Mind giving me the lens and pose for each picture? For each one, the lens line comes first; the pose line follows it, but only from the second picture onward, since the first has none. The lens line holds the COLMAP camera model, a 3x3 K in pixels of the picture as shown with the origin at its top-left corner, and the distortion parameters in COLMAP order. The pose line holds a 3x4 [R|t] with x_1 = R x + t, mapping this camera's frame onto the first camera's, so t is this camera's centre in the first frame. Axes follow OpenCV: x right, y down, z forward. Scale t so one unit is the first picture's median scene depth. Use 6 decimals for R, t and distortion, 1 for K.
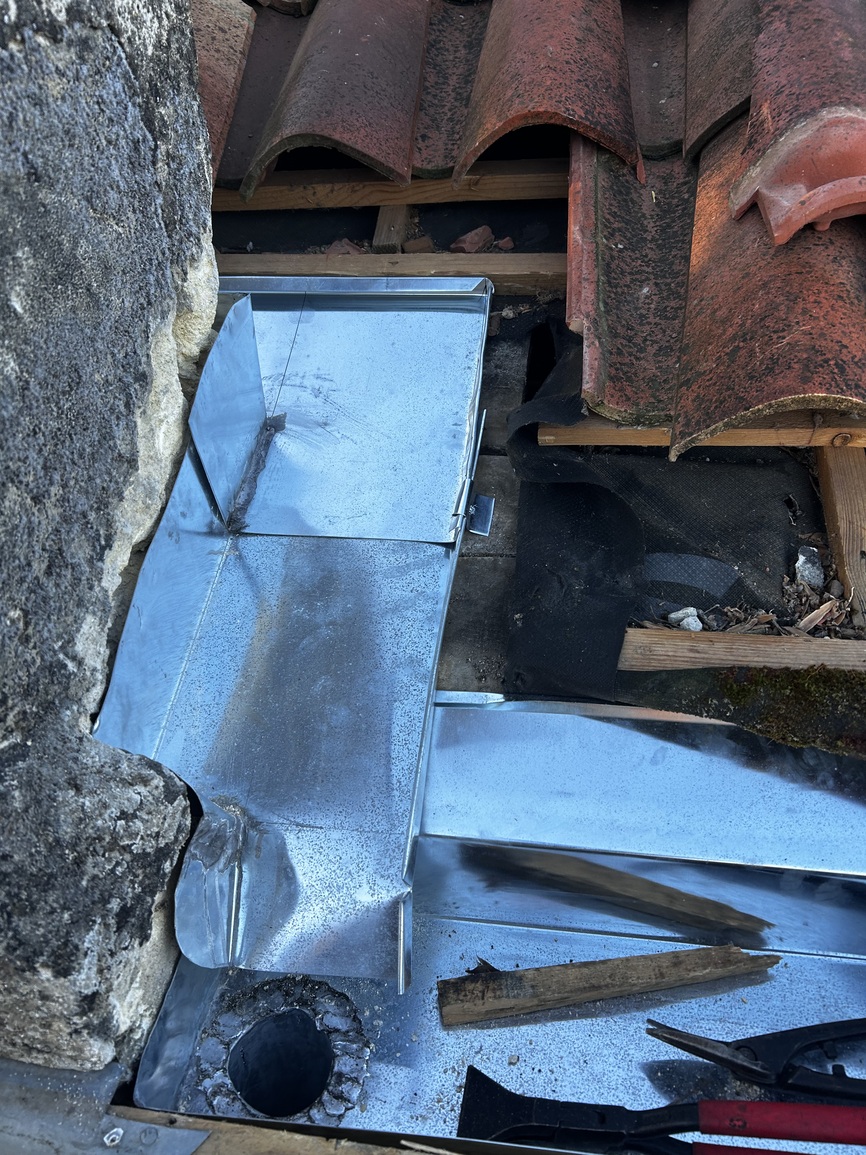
lens RADIAL K [[870.7, 0, 414.5], [0, 870.7, 579.5], [0, 0, 1]] dist [0.028388, -0.048414]
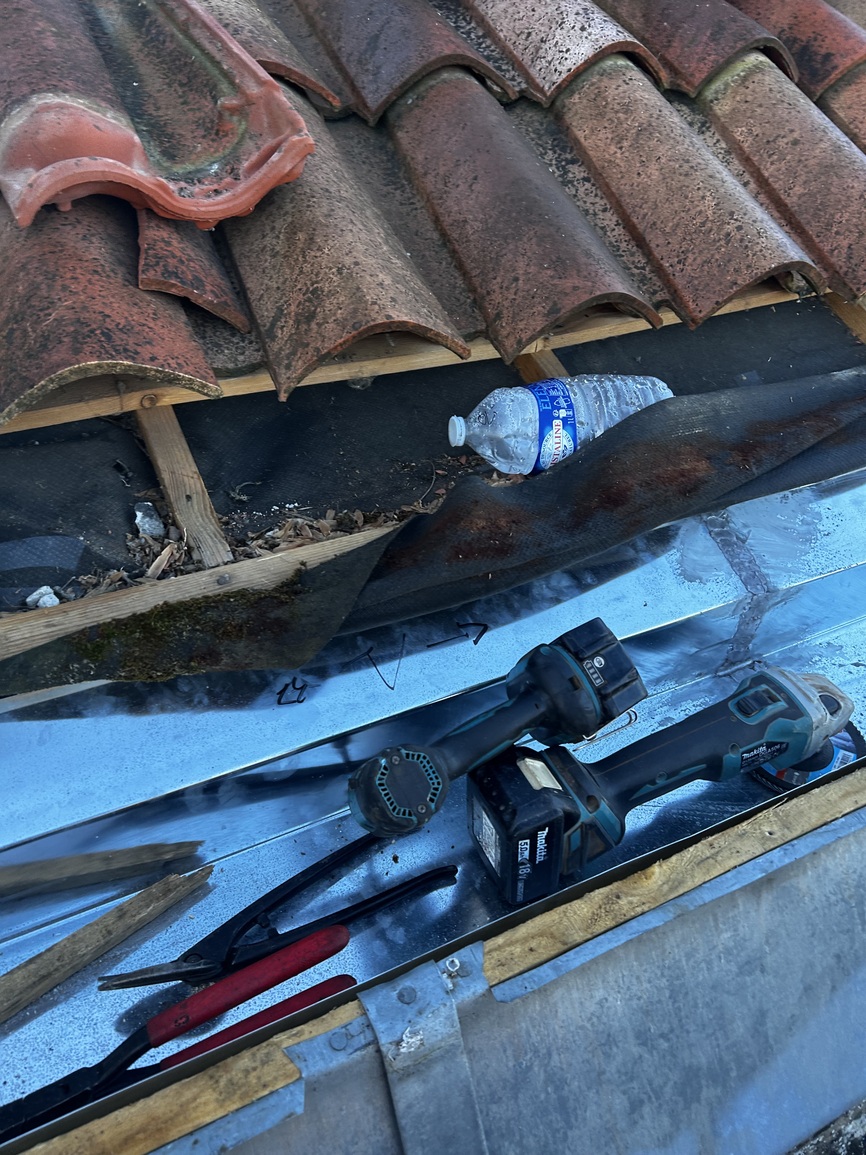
lens RADIAL K [[870.7, 0, 414.5], [0, 870.7, 579.5], [0, 0, 1]] dist [0.028388, -0.048414]
pose [[0.804017, -0.277716, 0.525767, 0.132300], [0.273007, 0.957933, 0.088500, 0.052547], [-0.528228, 0.072383, 0.846012, -0.091219]]
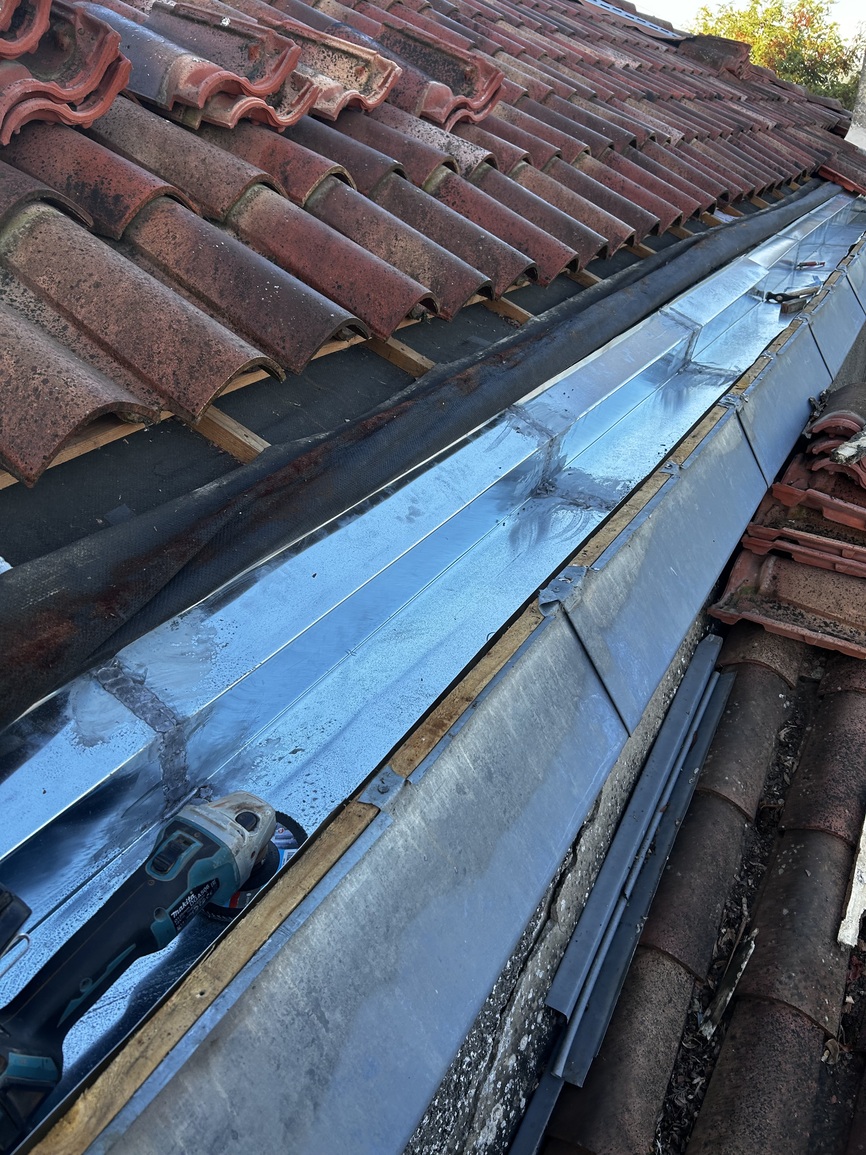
lens RADIAL K [[870.7, 0, 414.5], [0, 870.7, 579.5], [0, 0, 1]] dist [0.028388, -0.048414]
pose [[0.344964, -0.400562, 0.848852, 0.290557], [0.504444, 0.841776, 0.192222, 0.069815], [-0.791541, 0.361889, 0.492443, -0.224147]]
